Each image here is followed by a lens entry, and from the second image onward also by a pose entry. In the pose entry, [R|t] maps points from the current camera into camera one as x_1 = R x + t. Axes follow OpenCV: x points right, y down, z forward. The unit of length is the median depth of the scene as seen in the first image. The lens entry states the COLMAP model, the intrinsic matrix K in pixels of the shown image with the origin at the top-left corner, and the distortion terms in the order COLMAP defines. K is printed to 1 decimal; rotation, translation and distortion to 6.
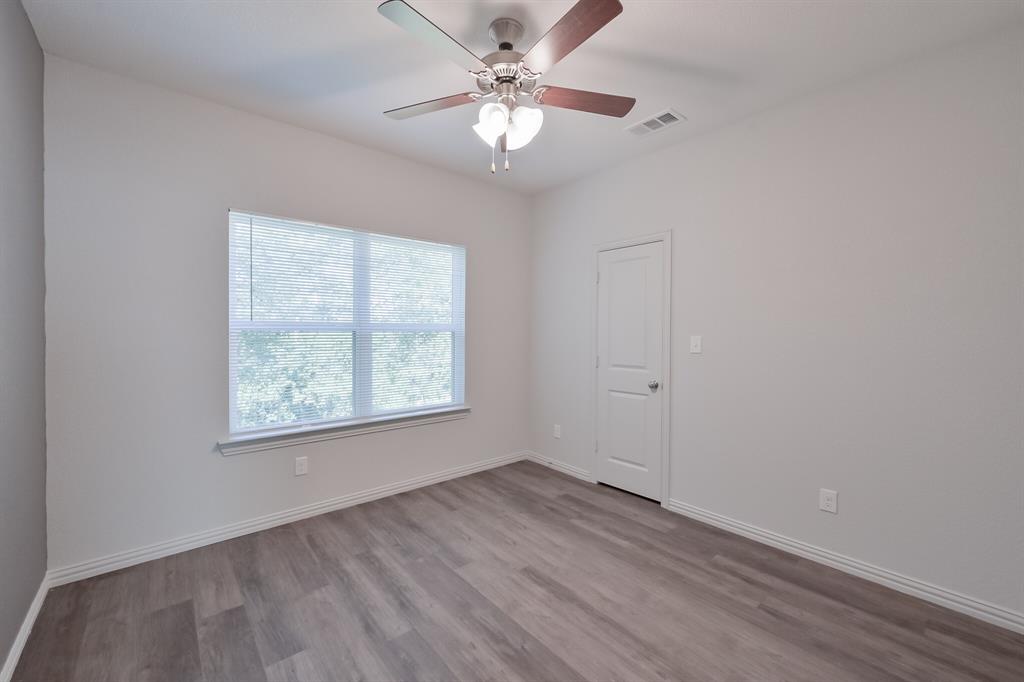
lens RADIAL K [[419.0, 0, 516.2], [0, 419.0, 335.8], [0, 0, 1]] dist [0.001883, 0.000275]
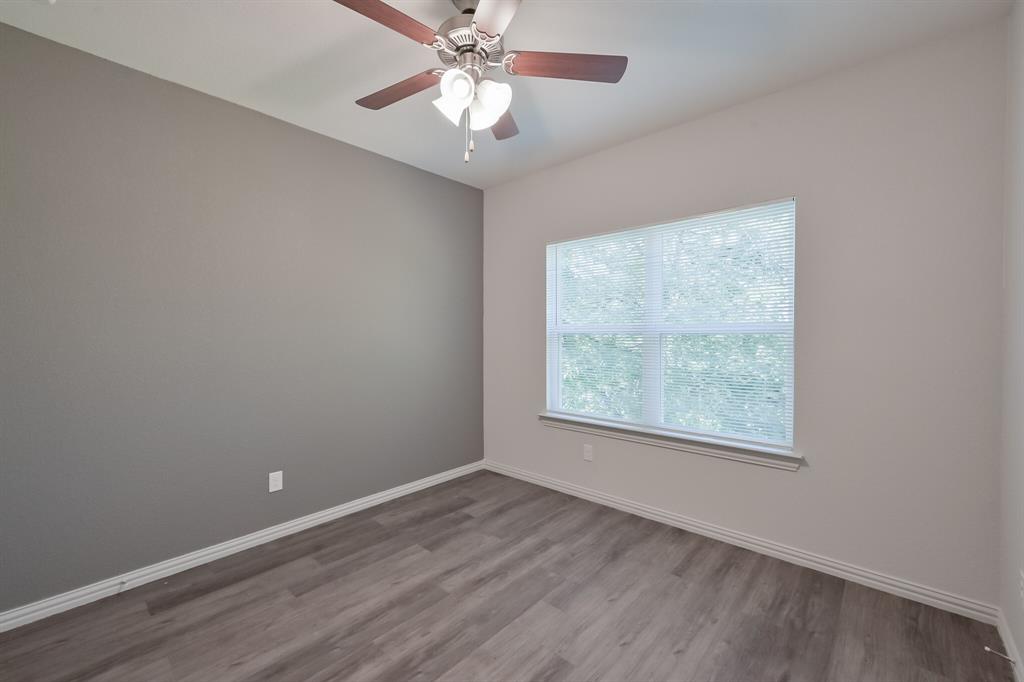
lens RADIAL K [[414.5, 0, 511.3], [0, 414.5, 332.7], [0, 0, 1]] dist [-0.000493, -0.000035]
pose [[0.118163, -0.009027, -0.992953, 0.660515], [-0.009146, 0.999906, -0.010179, 0.000272], [0.992952, 0.010285, 0.118069, 0.754170]]
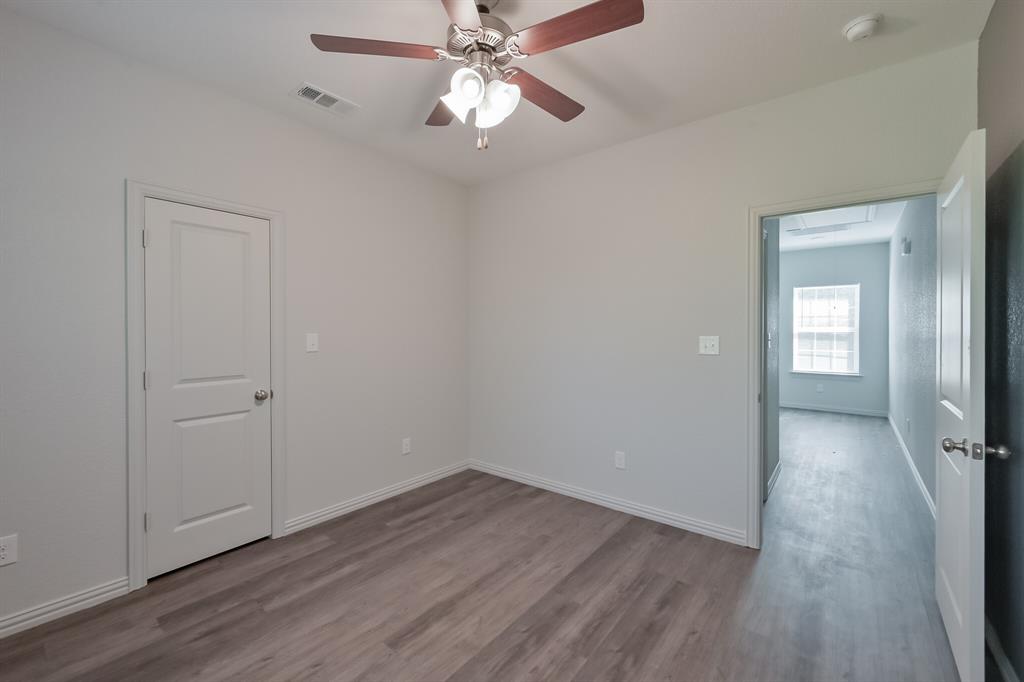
lens RADIAL K [[419.0, 0, 516.2], [0, 419.0, 335.8], [0, 0, 1]] dist [0.001883, 0.000275]
pose [[-0.189046, -0.017736, 0.981808, -0.692336], [0.007320, 0.999784, 0.019471, -0.012509], [-0.981941, 0.010867, -0.188876, 0.840740]]
